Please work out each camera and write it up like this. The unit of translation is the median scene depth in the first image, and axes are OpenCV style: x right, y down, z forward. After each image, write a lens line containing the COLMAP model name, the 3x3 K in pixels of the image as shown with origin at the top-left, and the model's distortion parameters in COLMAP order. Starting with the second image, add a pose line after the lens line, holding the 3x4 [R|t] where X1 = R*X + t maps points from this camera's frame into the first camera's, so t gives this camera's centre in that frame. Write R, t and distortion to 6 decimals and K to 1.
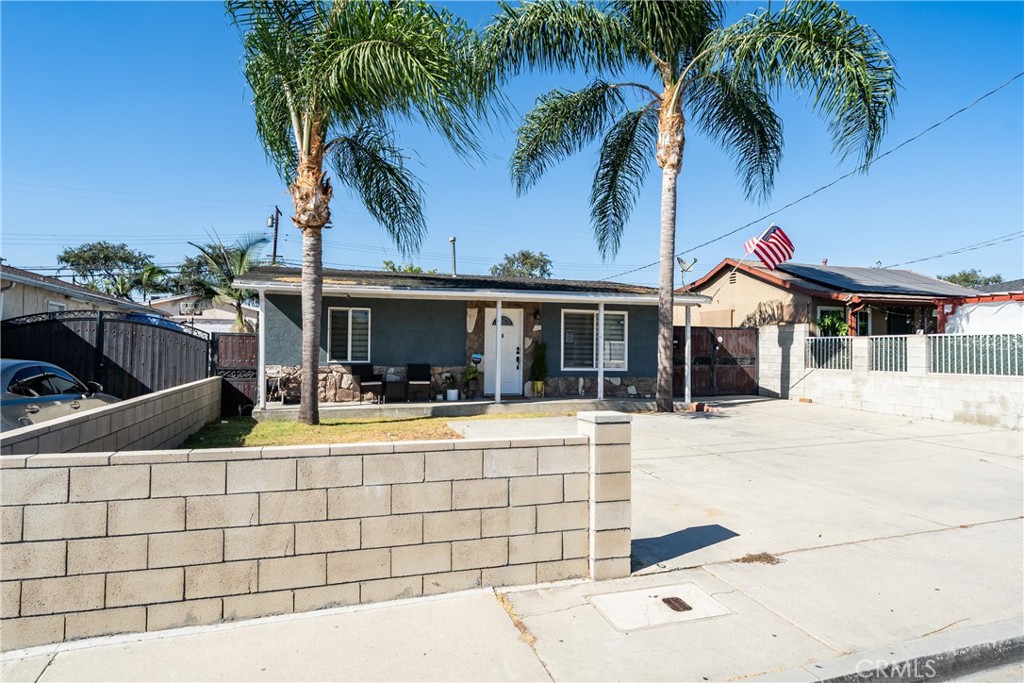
lens RADIAL K [[553.7, 0, 512.0], [0, 553.7, 341.5], [0, 0, 1]] dist [0.001084, 0.000200]
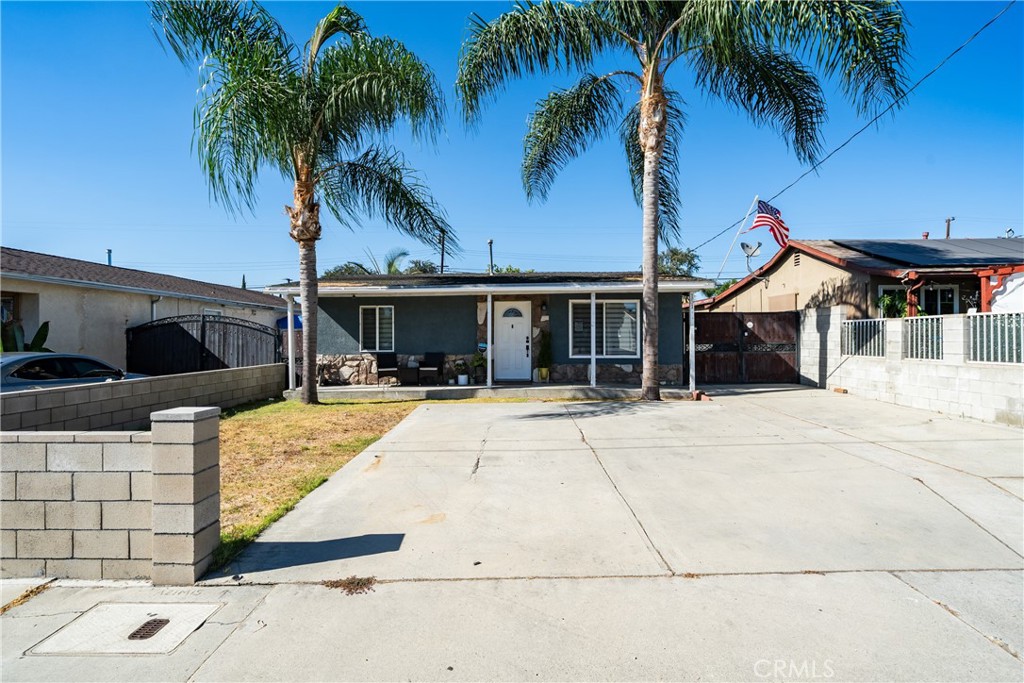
lens RADIAL K [[468.4, 0, 522.1], [0, 468.4, 340.0], [0, 0, 1]] dist [0.001011, 0.000342]
pose [[0.951492, -0.012800, -0.307408, 0.299509], [0.018622, 0.999698, 0.016014, 0.002295], [0.307110, -0.020962, 0.951443, 0.128760]]
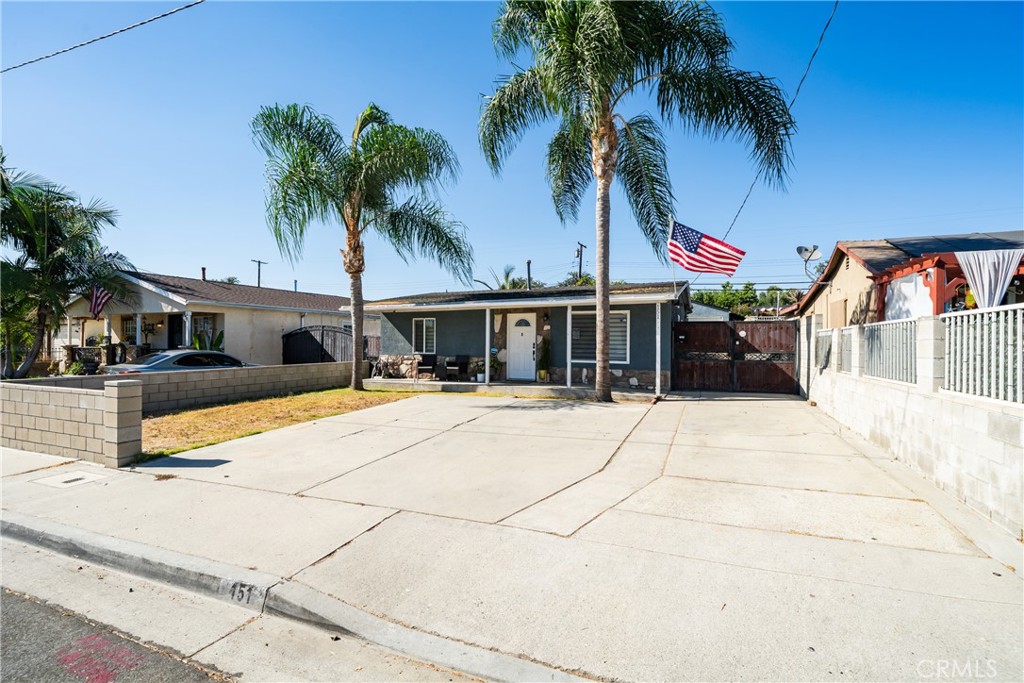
lens RADIAL K [[438.0, 0, 535.3], [0, 438.0, 345.8], [0, 0, 1]] dist [0.000040, 0.000139]
pose [[0.788163, -0.000380, -0.615466, 0.671710], [0.011814, 0.999825, 0.014511, 0.001957], [0.615353, -0.018708, 0.788030, 0.216104]]
